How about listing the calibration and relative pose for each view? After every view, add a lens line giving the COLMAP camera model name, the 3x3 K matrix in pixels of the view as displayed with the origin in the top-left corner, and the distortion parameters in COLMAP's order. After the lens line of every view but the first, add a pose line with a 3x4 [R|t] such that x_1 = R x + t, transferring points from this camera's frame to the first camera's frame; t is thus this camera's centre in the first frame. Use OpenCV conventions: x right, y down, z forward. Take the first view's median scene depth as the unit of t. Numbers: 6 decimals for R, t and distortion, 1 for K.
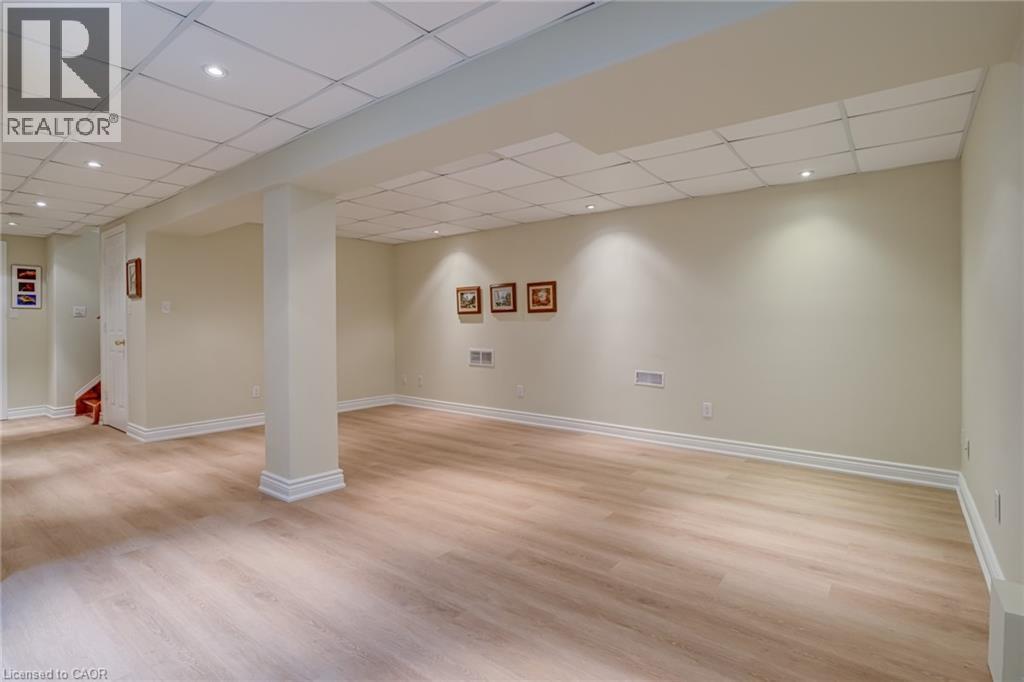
lens RADIAL K [[497.5, 0, 512.6], [0, 497.5, 338.0], [0, 0, 1]] dist [0.003614, 0.001647]
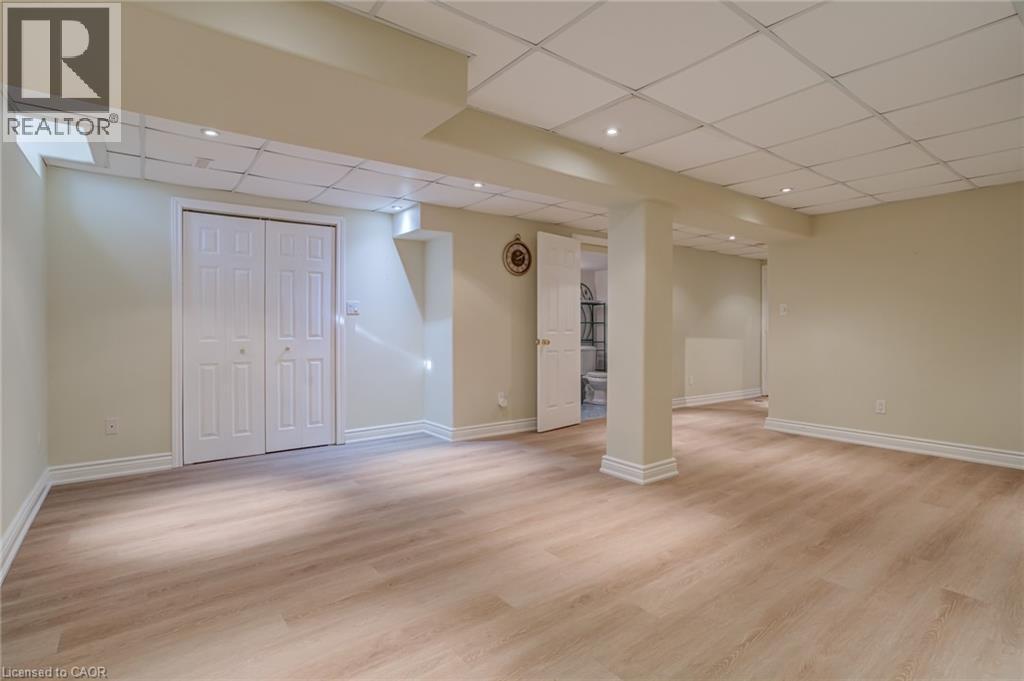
lens RADIAL K [[497.5, 0, 512.5], [0, 497.5, 332.0], [0, 0, 1]] dist [0.003614, 0.001647]
pose [[-0.250628, 0.001984, -0.968081, 0.955055], [-0.017148, 0.999832, 0.006488, -0.023642], [0.967931, 0.018226, -0.250552, 1.311009]]
